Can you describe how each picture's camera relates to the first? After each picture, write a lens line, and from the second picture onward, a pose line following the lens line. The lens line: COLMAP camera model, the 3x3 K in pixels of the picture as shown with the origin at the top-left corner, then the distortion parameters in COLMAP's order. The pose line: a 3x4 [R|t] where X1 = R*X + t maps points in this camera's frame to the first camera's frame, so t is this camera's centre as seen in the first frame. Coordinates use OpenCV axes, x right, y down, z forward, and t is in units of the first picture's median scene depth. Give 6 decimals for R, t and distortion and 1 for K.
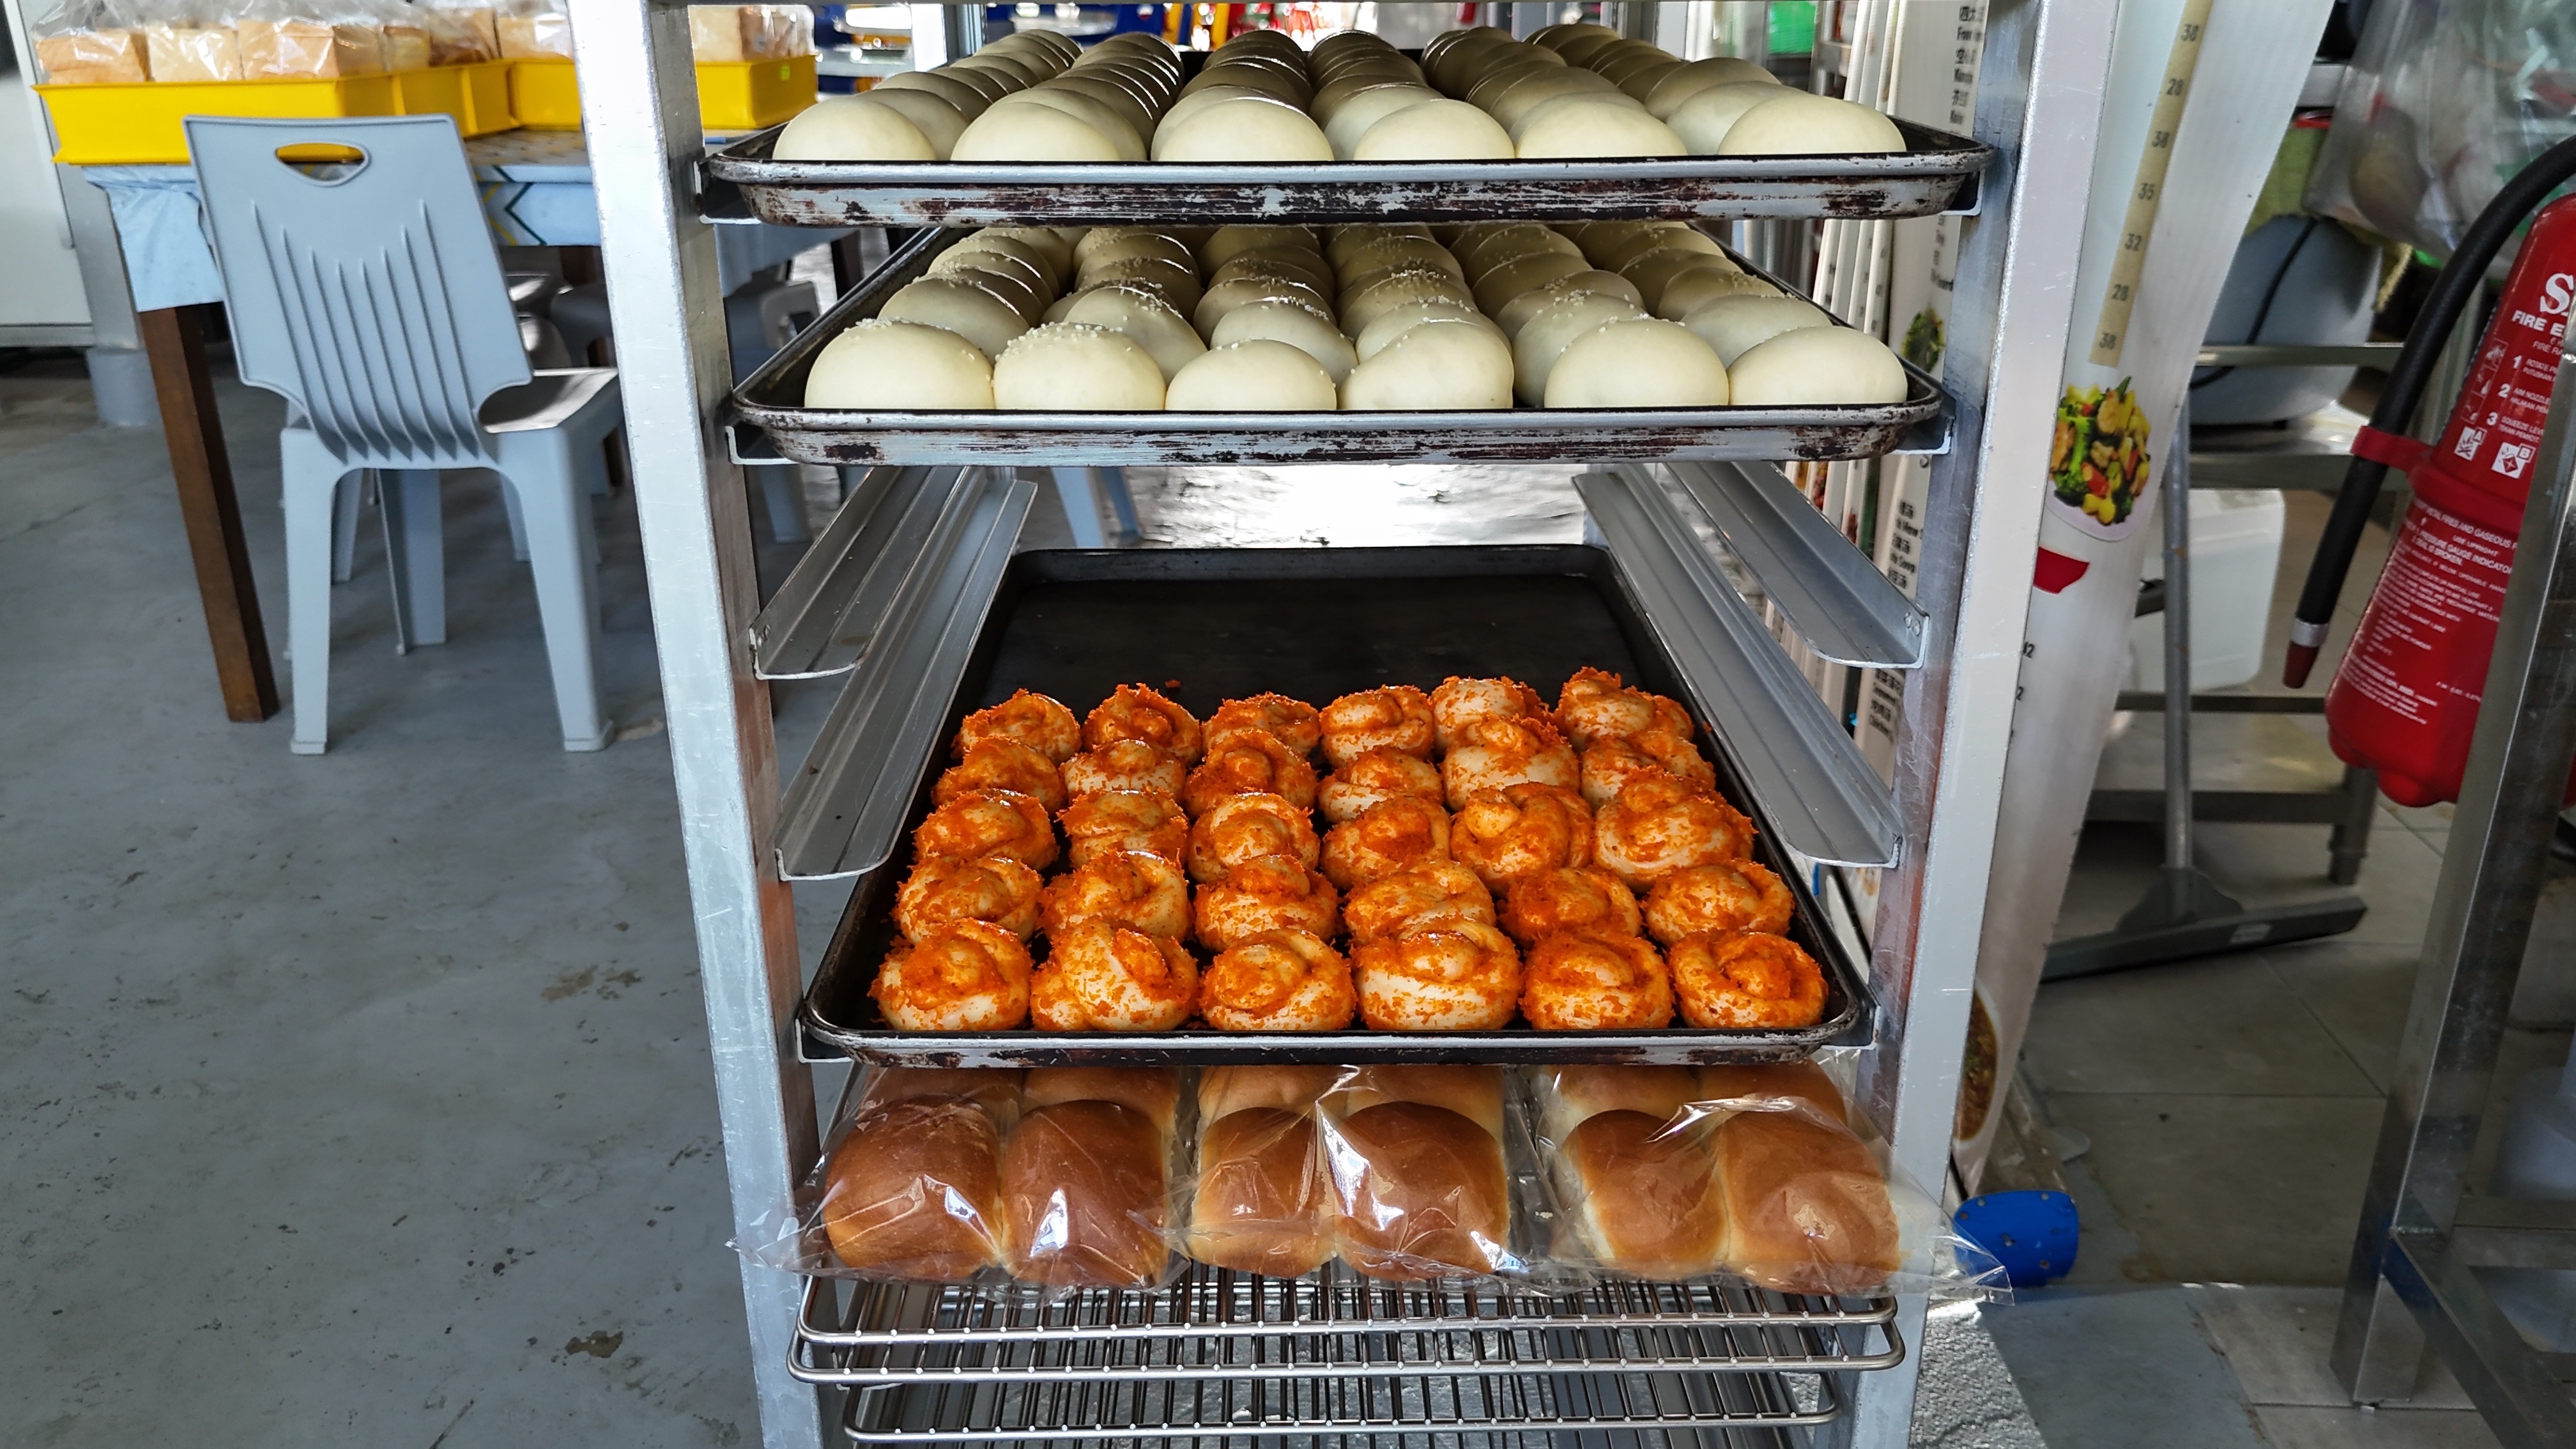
lens RADIAL K [[1950.1, 0, 1288.0], [0, 1950.1, 724.5], [0, 0, 1]] dist [0.062365, -0.071150]
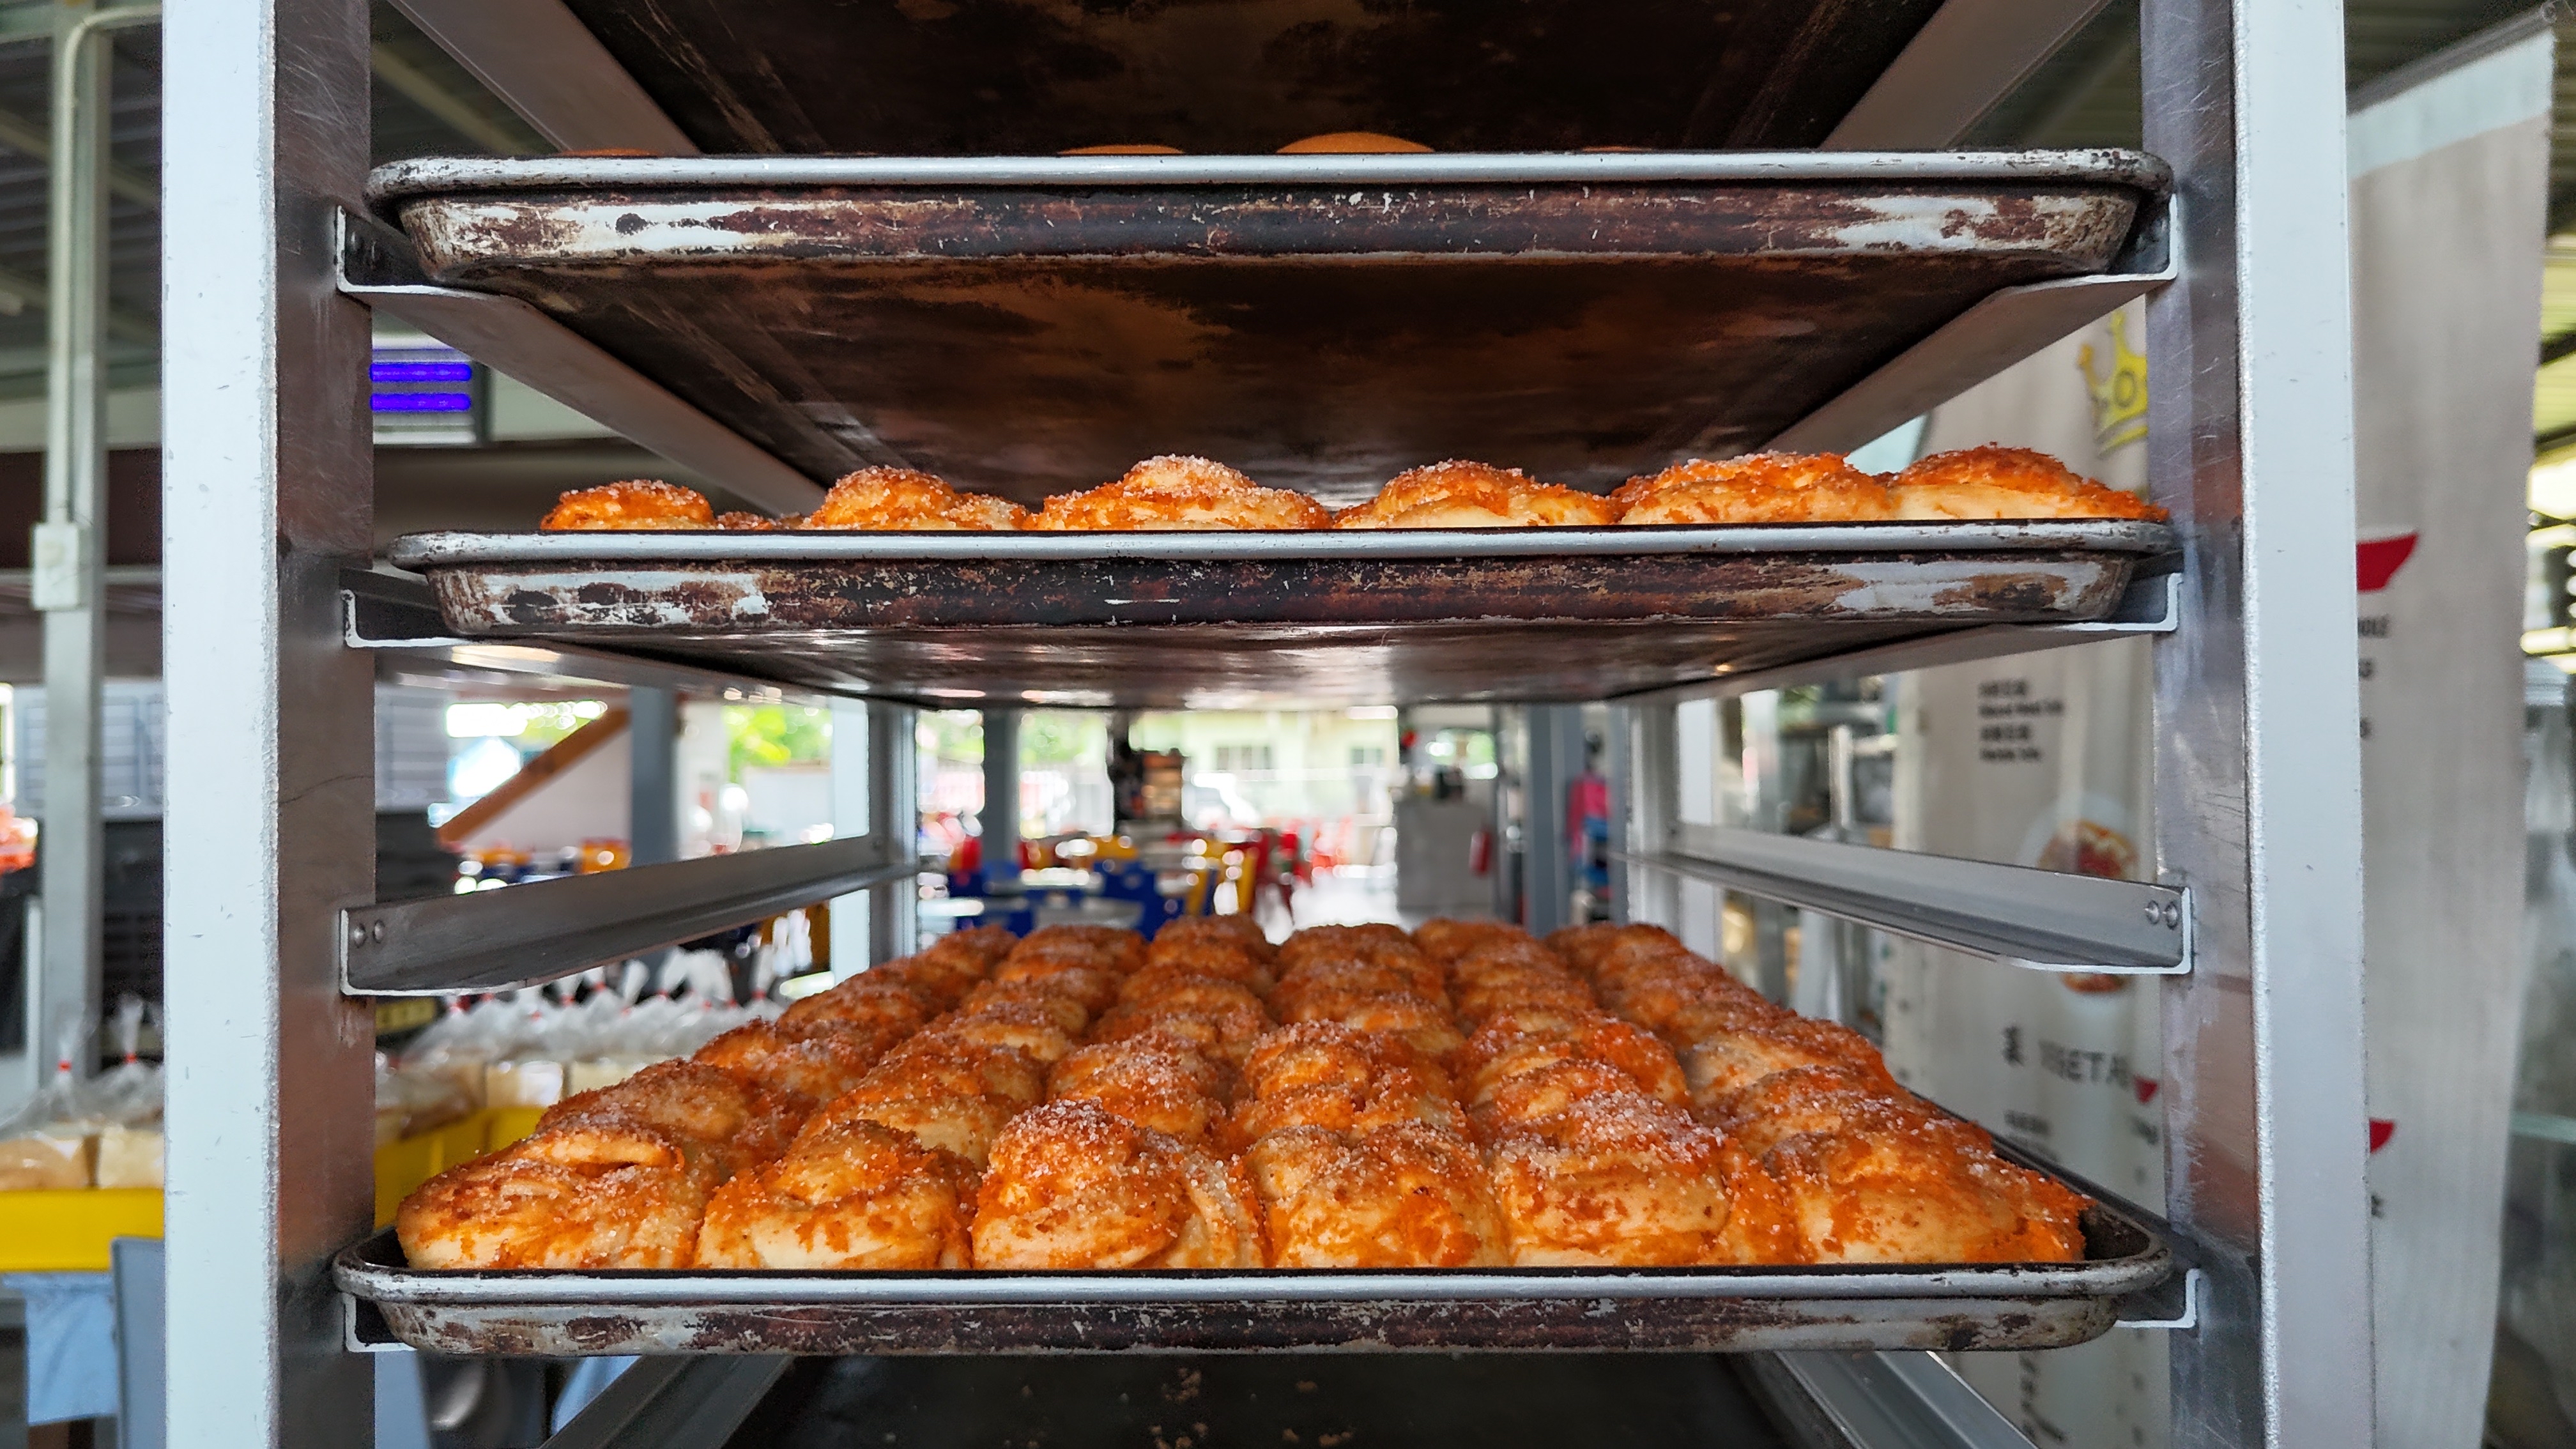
lens RADIAL K [[1950.1, 0, 1288.0], [0, 1950.1, 724.5], [0, 0, 1]] dist [0.062365, -0.071150]
pose [[0.999924, -0.004926, -0.011292, 0.011117], [0.000121, 0.920434, -0.390899, -0.154986], [0.012319, 0.390868, 0.920364, 0.043978]]
